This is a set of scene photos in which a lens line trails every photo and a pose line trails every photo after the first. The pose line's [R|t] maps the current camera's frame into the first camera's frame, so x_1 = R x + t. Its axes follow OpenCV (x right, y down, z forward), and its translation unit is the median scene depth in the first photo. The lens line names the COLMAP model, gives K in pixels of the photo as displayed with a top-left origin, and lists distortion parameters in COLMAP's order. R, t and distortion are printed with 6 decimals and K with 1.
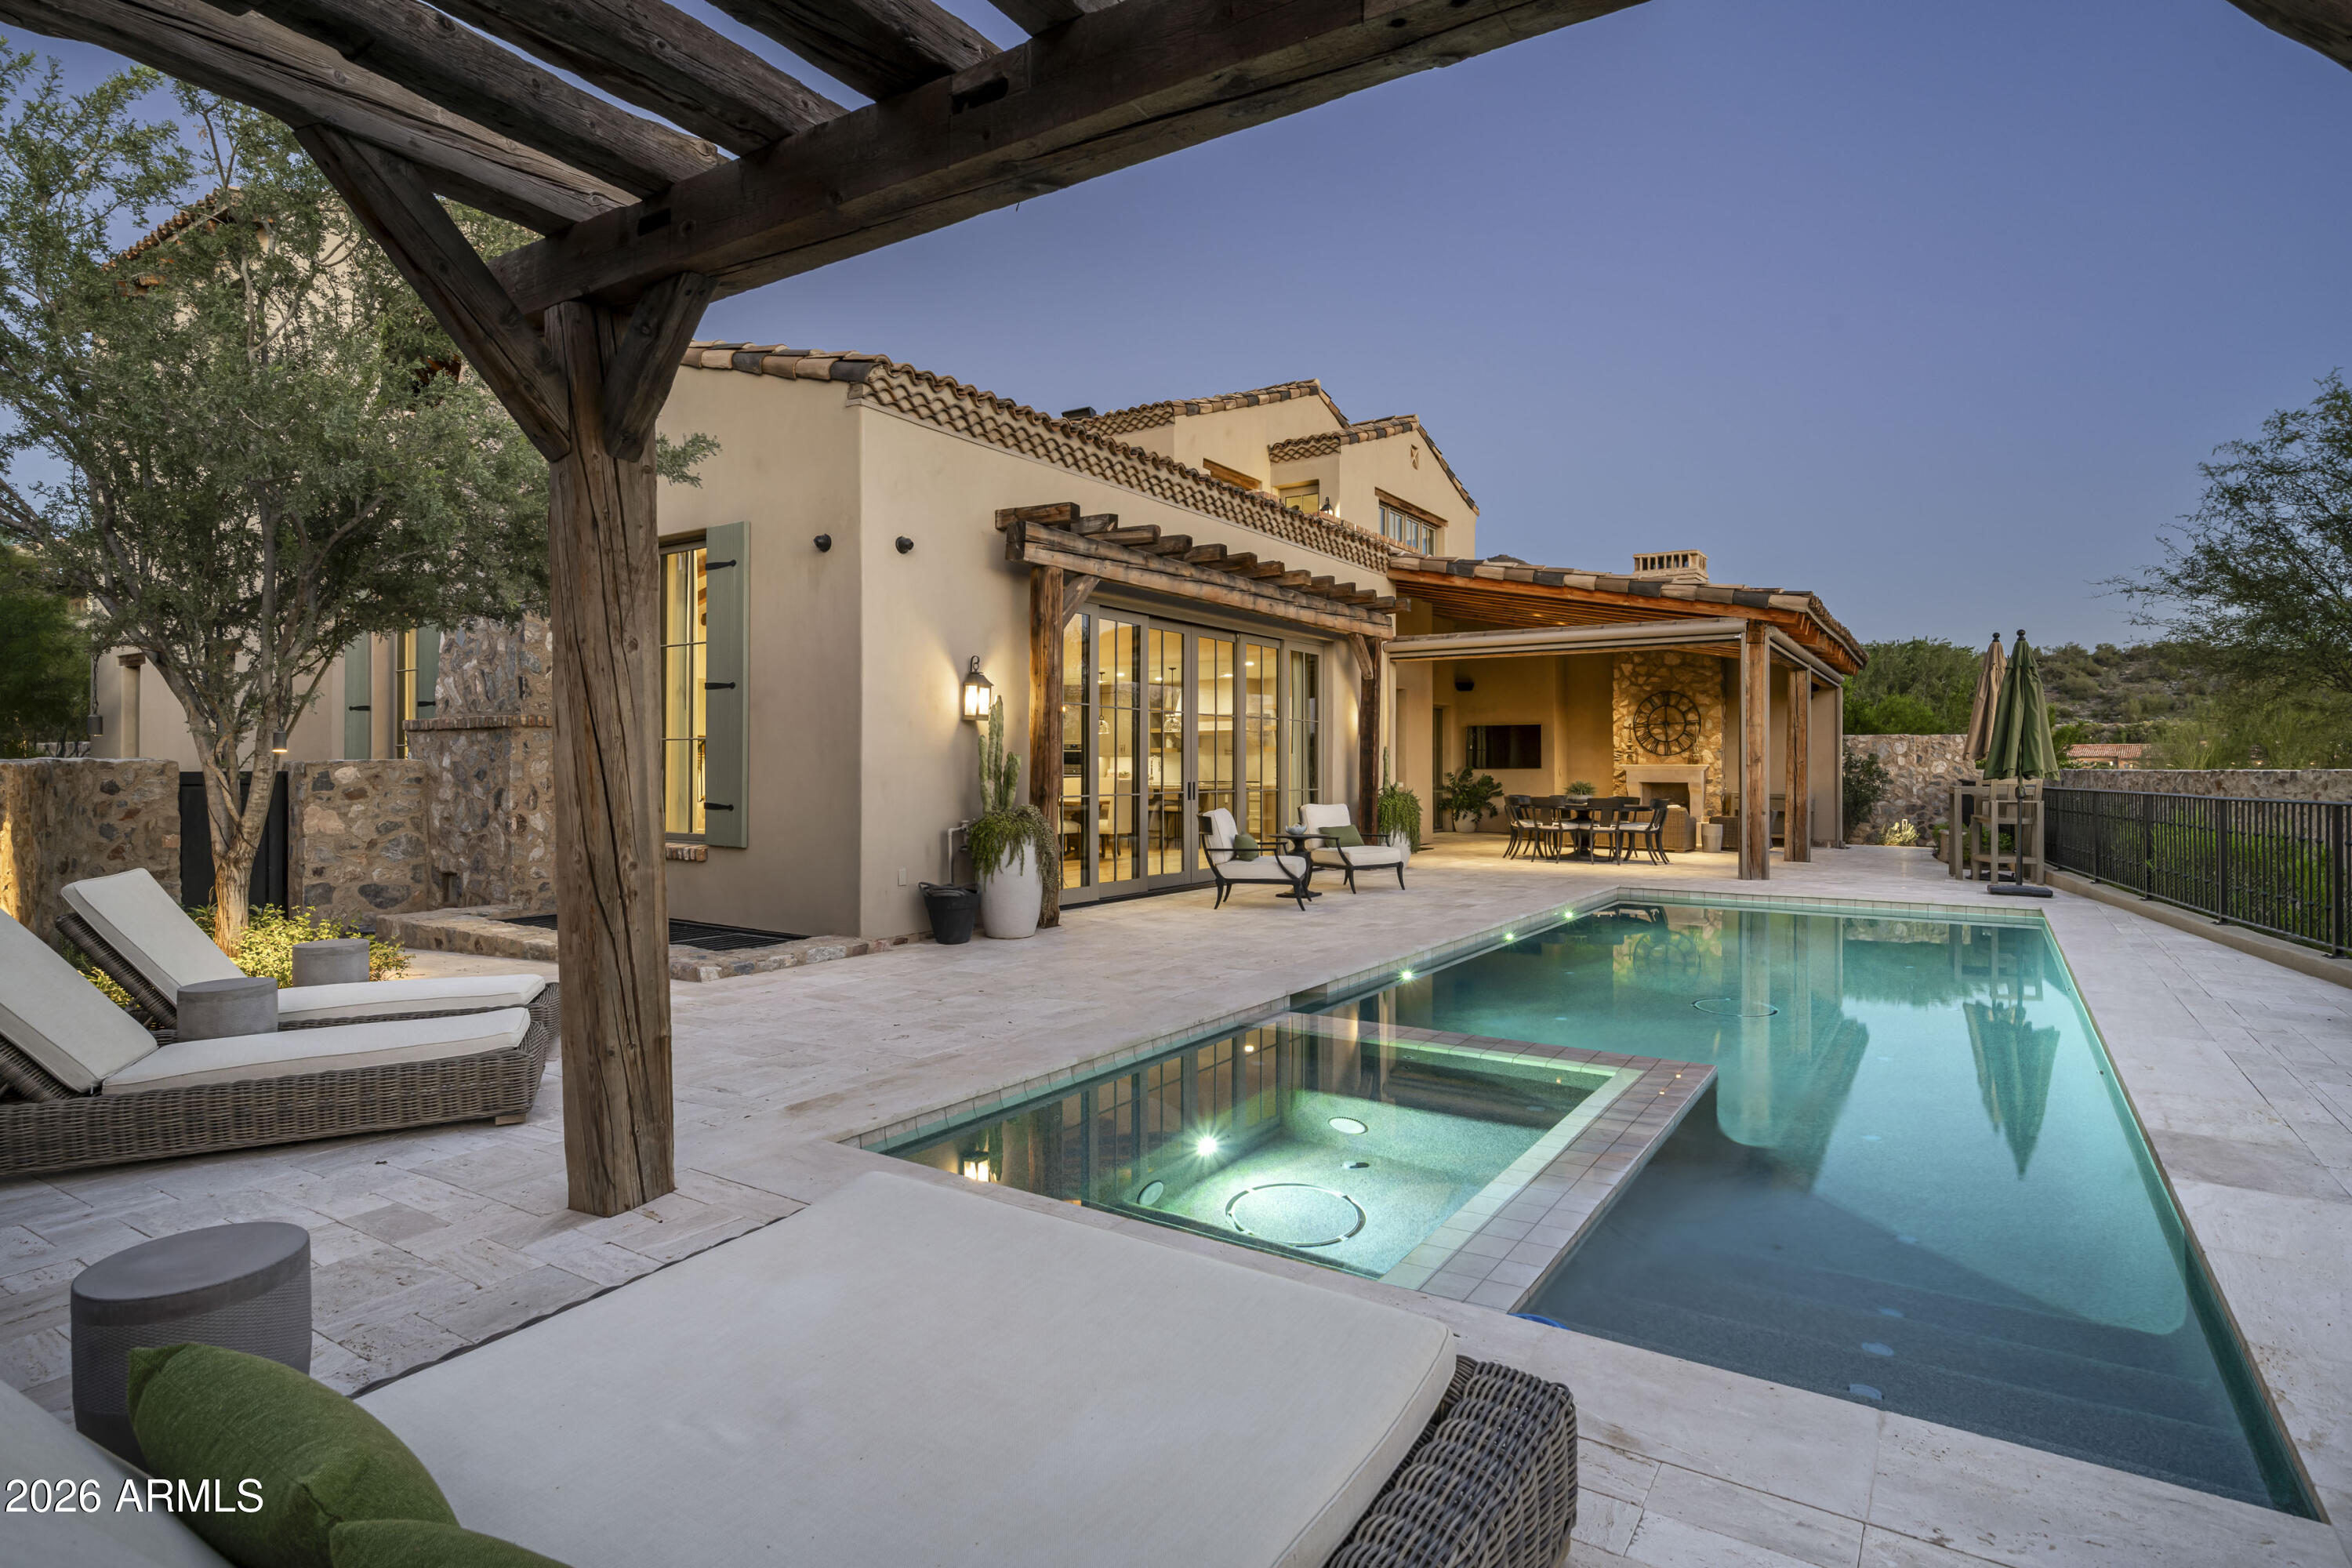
lens RADIAL K [[1205.5, 0, 1165.0], [0, 1205.5, 775.1], [0, 0, 1]] dist [0.000087, 0.001361]
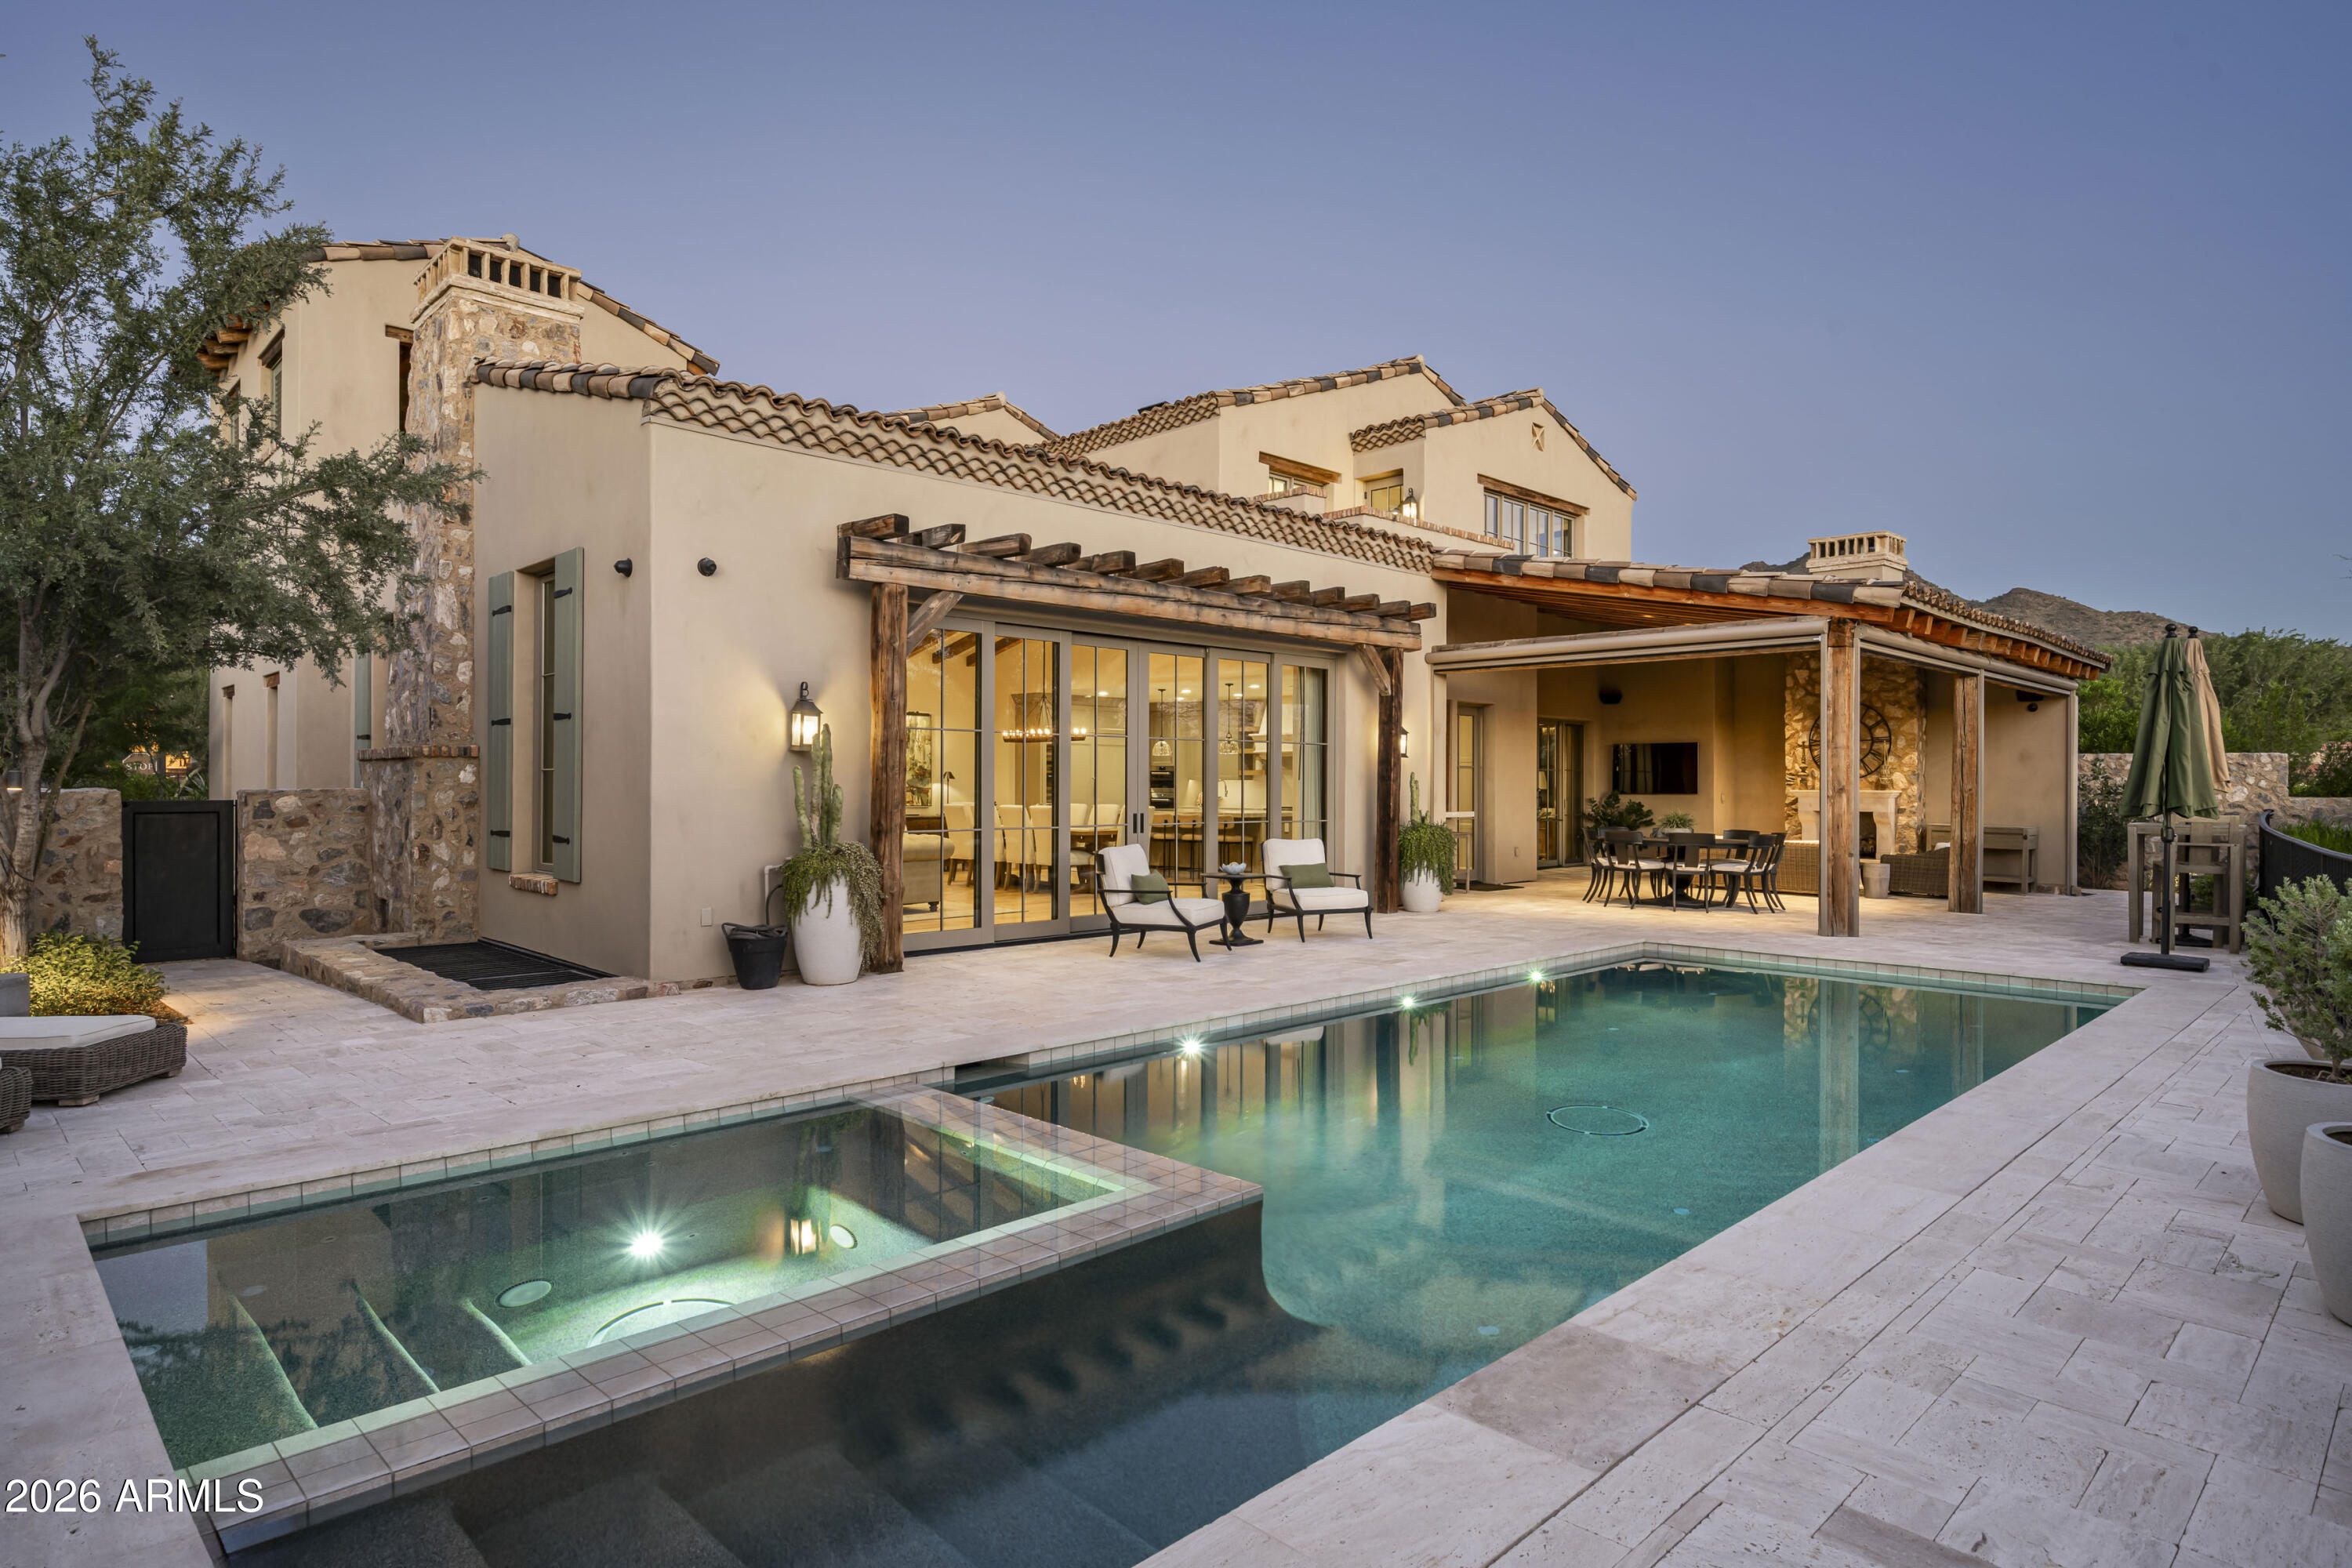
lens RADIAL K [[1287.4, 0, 1169.5], [0, 1287.4, 793.5], [0, 0, 1]] dist [-0.001724, 0.000477]
pose [[0.978847, 0.003319, -0.204565, 0.226103], [-0.003136, 0.999994, 0.001219, -0.009848], [0.204568, -0.000552, 0.978852, 0.054624]]
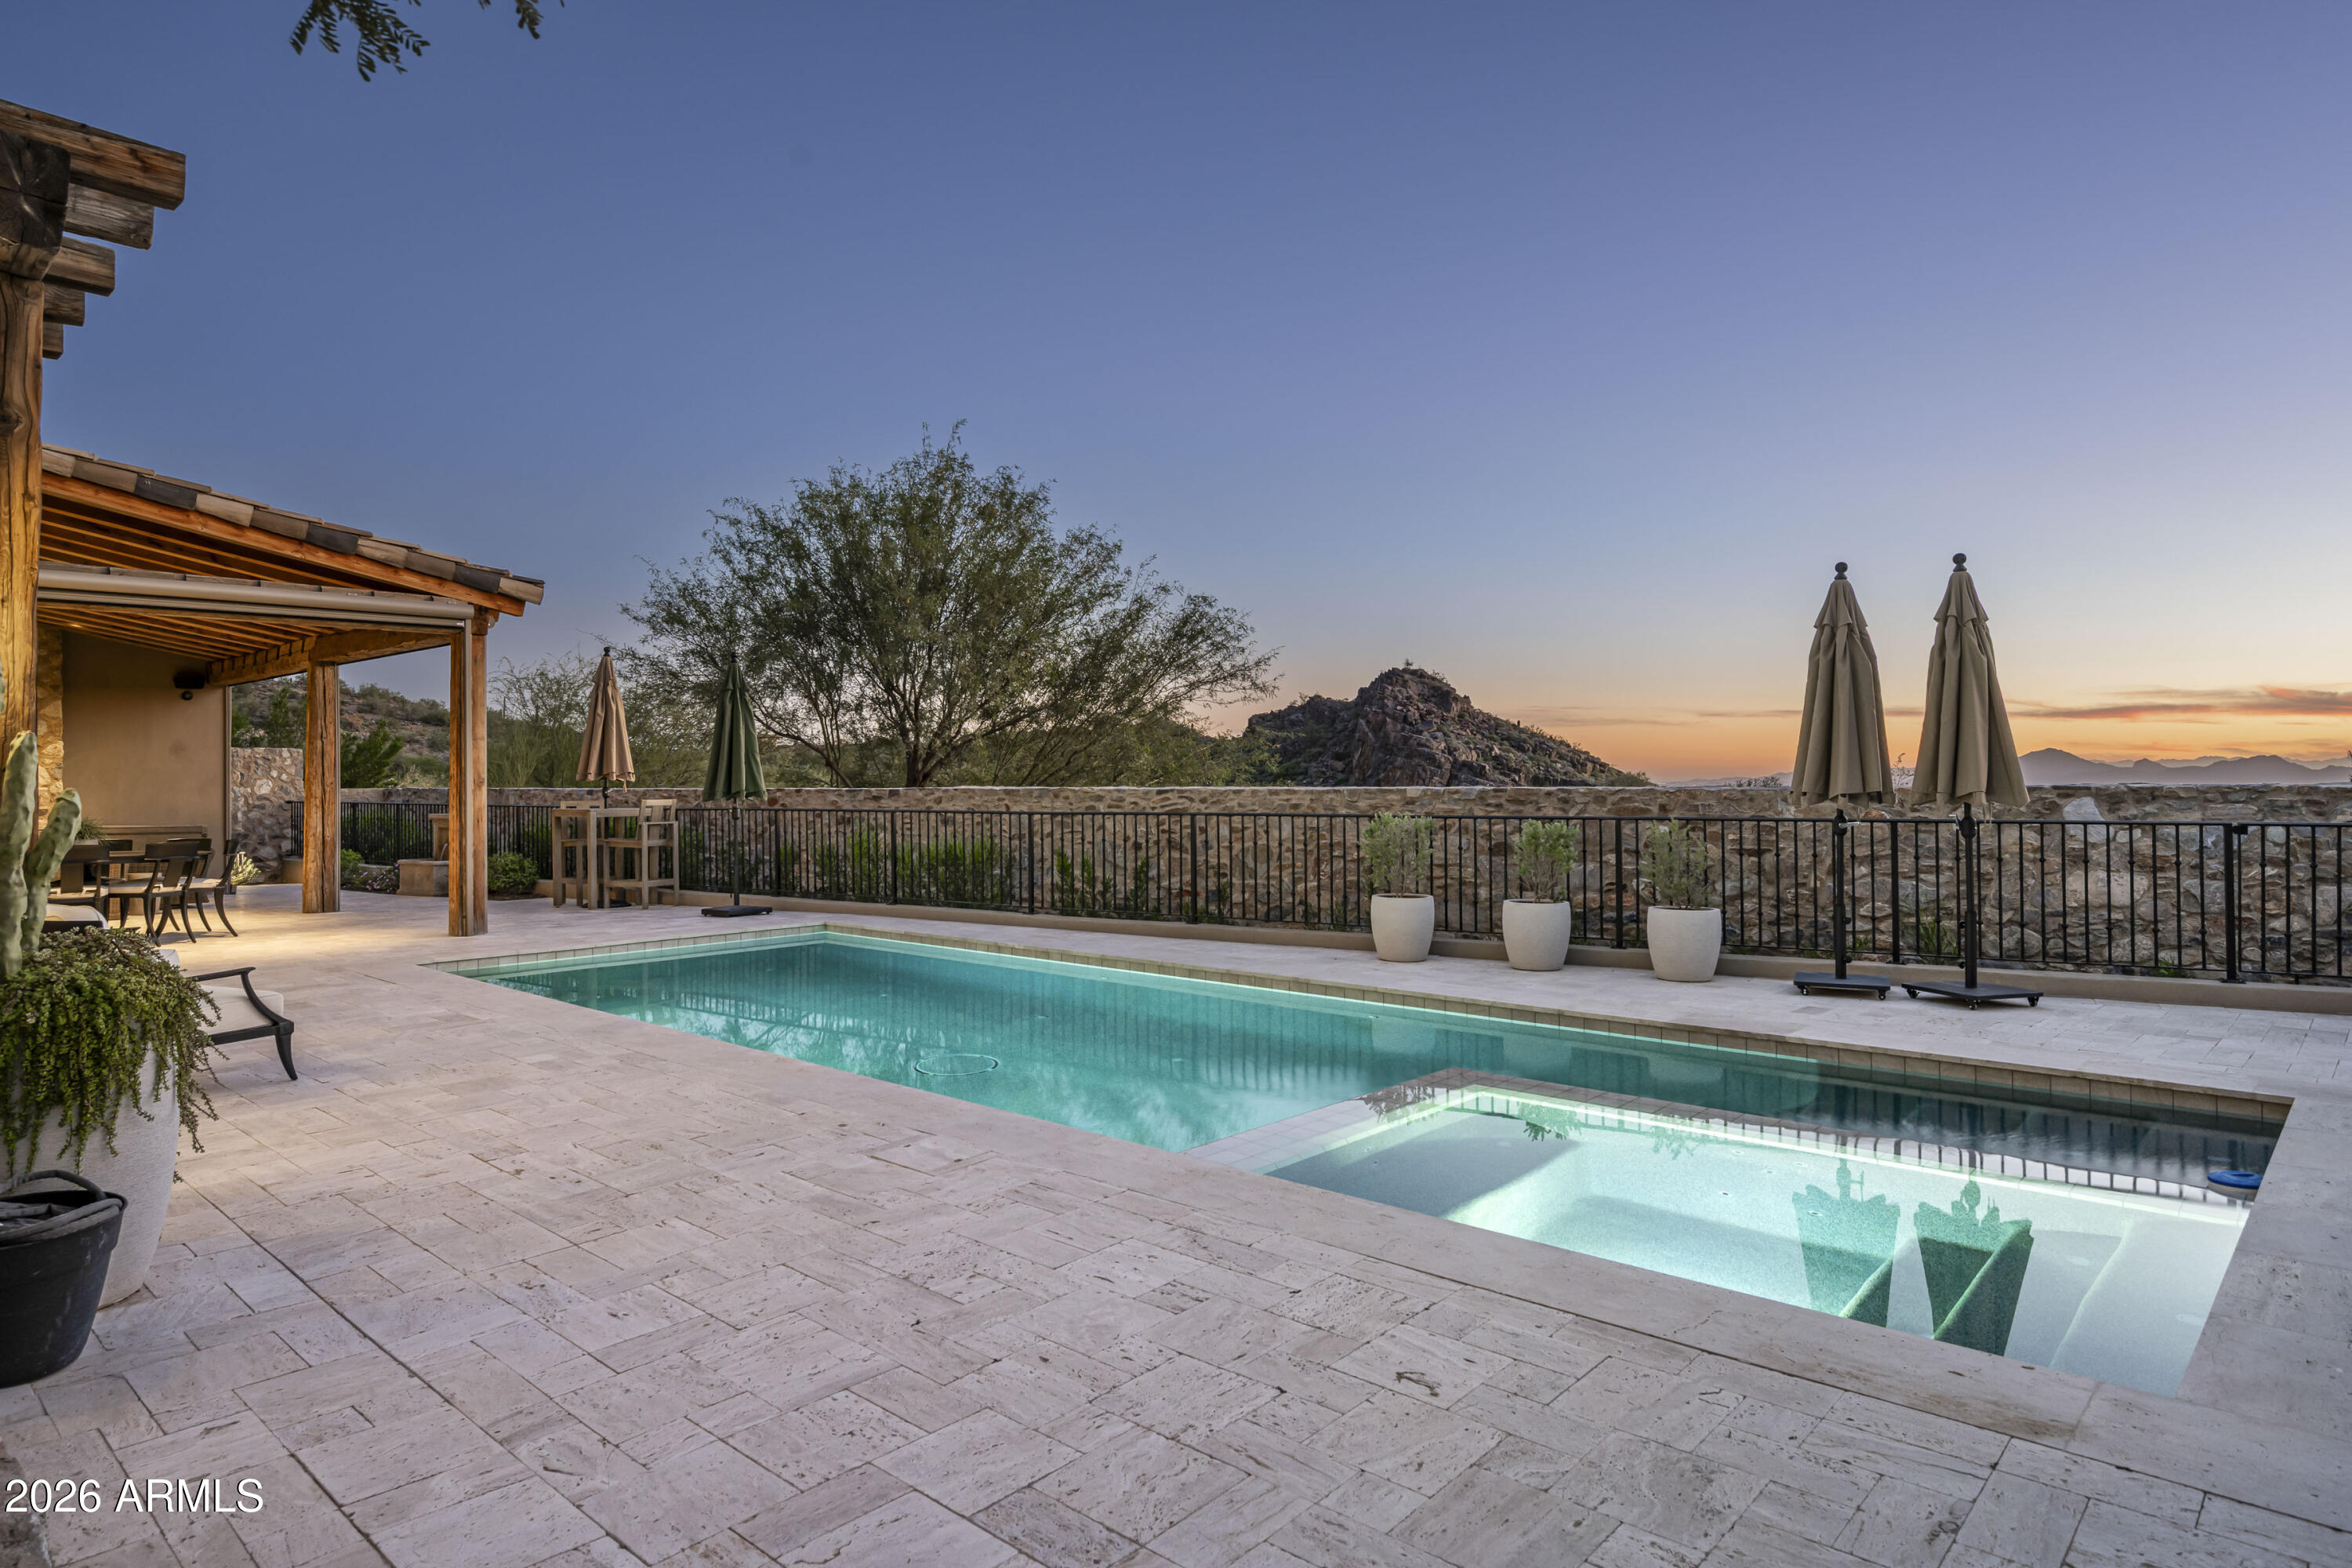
lens RADIAL K [[1358.3, 0, 1179.5], [0, 1358.3, 765.5], [0, 0, 1]] dist [0.002494, -0.000206]
pose [[0.152304, 0.004828, 0.988322, -0.323146], [0.012786, 0.999895, -0.006855, -0.012140], [-0.988251, 0.013681, 0.152226, 0.415551]]
